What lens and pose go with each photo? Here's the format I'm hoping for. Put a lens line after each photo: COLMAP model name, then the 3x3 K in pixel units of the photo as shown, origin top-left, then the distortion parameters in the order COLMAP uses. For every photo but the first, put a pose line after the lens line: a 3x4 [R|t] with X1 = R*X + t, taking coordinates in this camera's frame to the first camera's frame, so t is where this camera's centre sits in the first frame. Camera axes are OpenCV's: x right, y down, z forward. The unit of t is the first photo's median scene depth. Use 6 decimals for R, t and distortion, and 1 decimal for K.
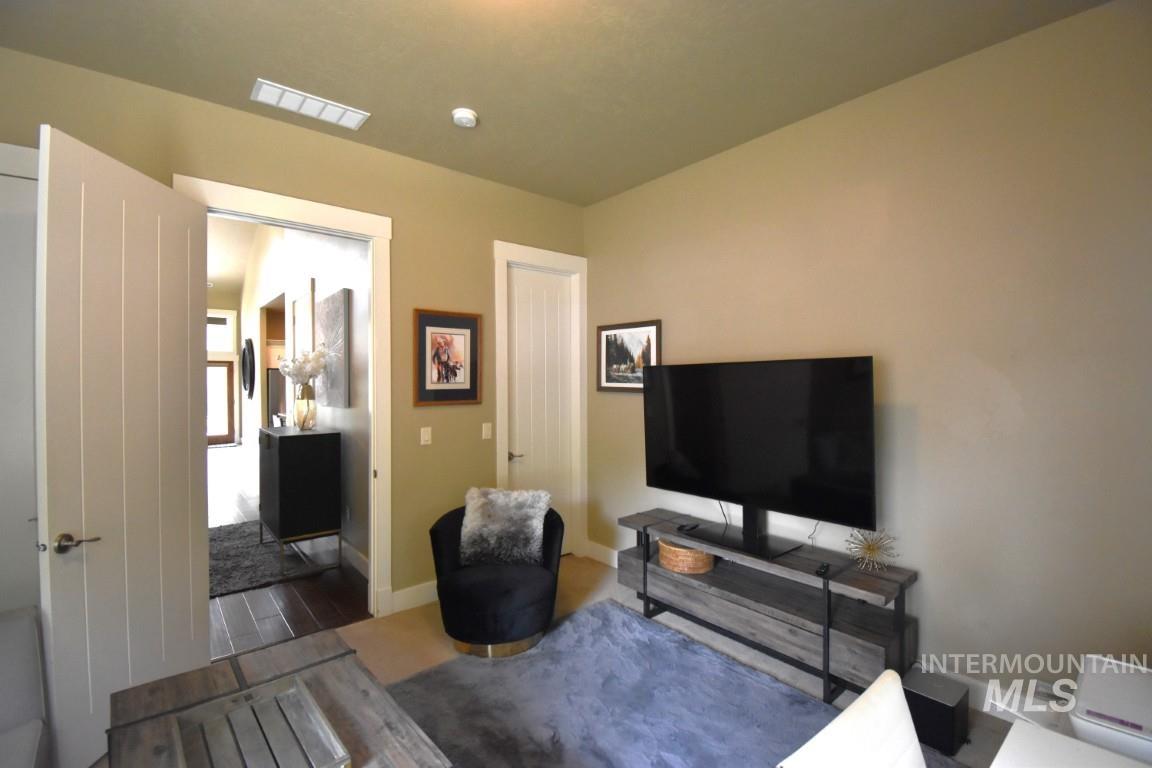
lens RADIAL K [[506.5, 0, 577.2], [0, 506.5, 386.9], [0, 0, 1]] dist [-0.003001, -0.015462]
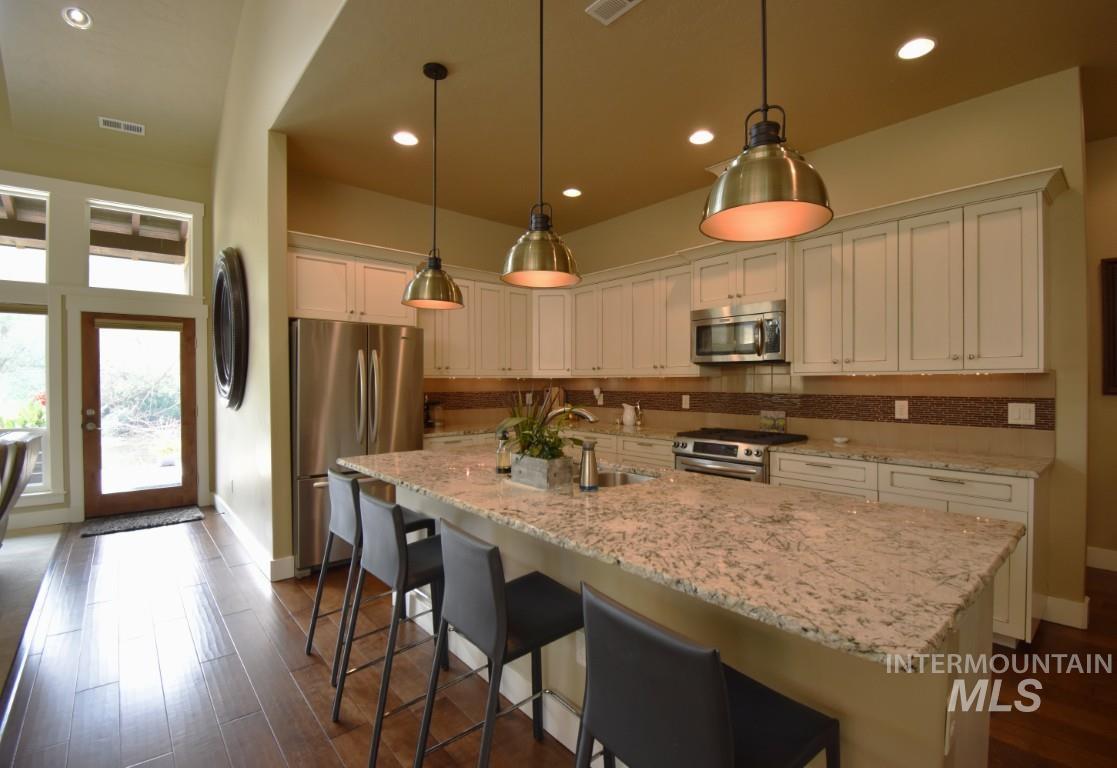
lens RADIAL K [[506.4, 0, 557.1], [0, 506.4, 380.8], [0, 0, 1]] dist [0.001668, 0.000087]
pose [[0.999994, -0.002977, -0.001684, -0.413690], [0.002958, 0.999933, -0.011202, 0.008473], [0.001717, 0.011197, 0.999936, 0.630783]]
